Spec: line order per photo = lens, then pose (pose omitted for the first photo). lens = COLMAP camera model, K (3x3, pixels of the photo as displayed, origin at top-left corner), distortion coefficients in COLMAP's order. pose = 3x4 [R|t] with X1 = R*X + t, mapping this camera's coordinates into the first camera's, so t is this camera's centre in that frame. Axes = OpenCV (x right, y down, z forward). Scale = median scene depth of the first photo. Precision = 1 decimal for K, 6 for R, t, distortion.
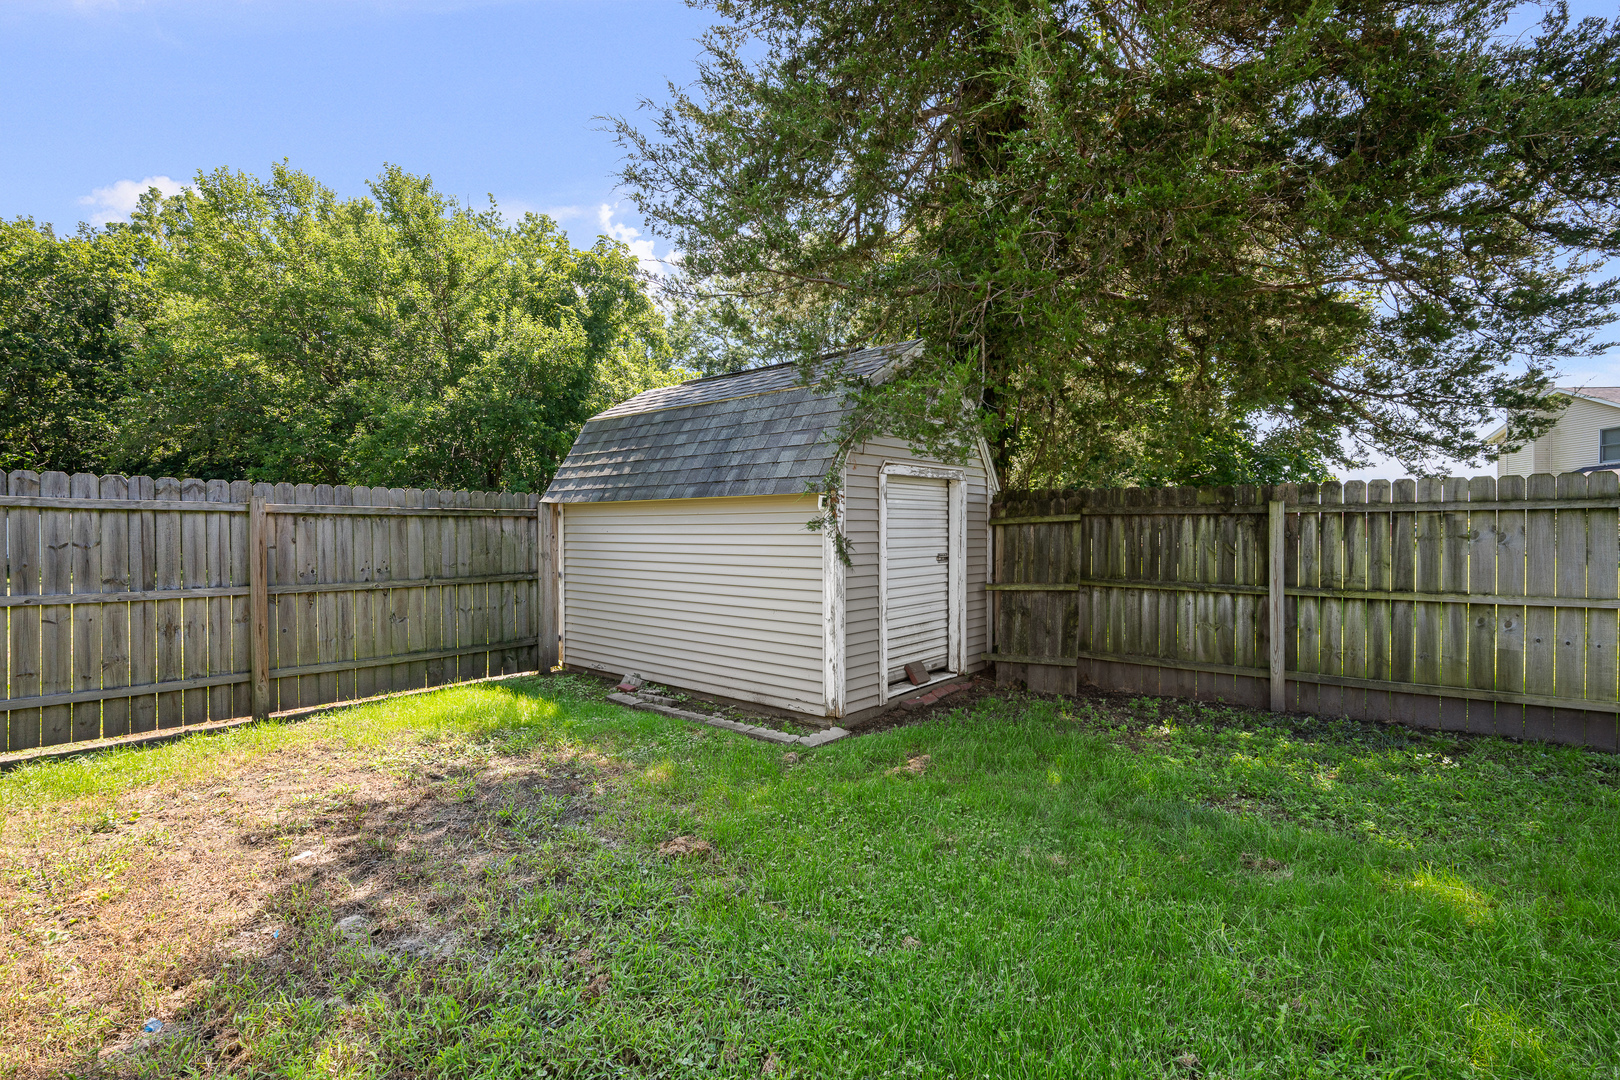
lens RADIAL K [[753.1, 0, 810.0], [0, 753.1, 540.0], [0, 0, 1]] dist [0.000447, 0.000059]
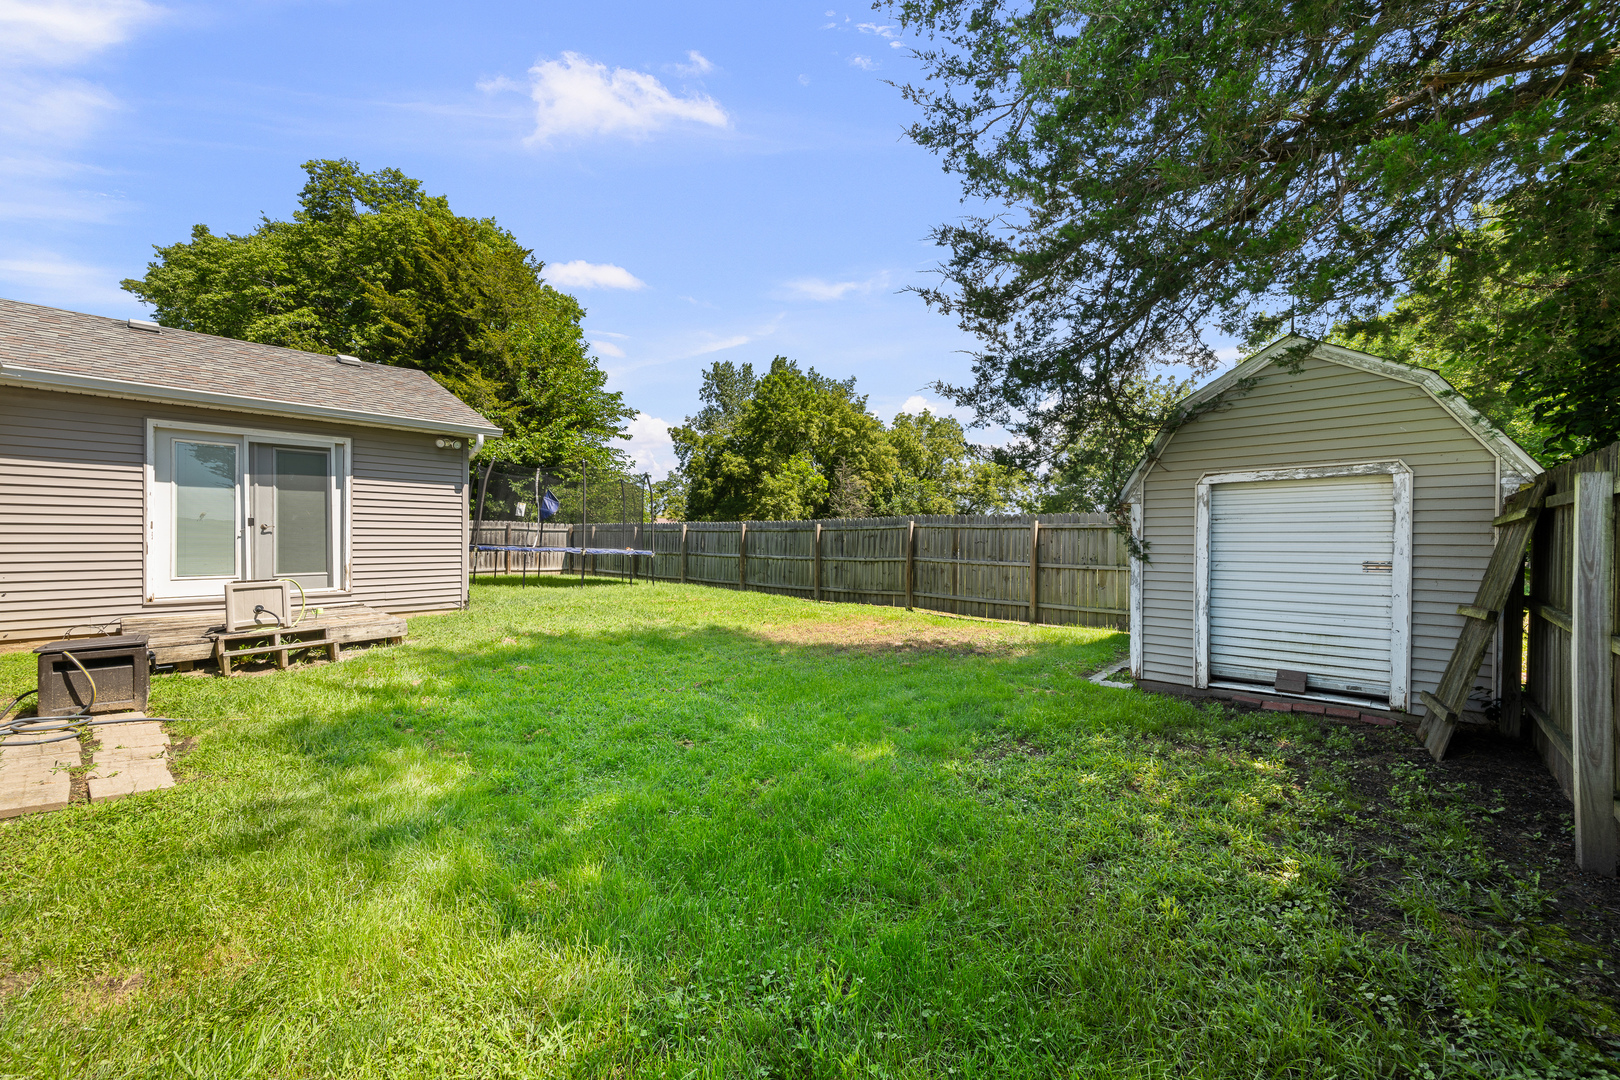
lens RADIAL K [[645.4, 0, 811.1], [0, 645.4, 514.7], [0, 0, 1]] dist [-0.000140, 0.000053]
pose [[-0.076103, -0.038403, -0.996360, 1.112315], [-0.009958, 0.999237, -0.037753, 0.000100], [0.997050, 0.007048, -0.076427, 0.483446]]
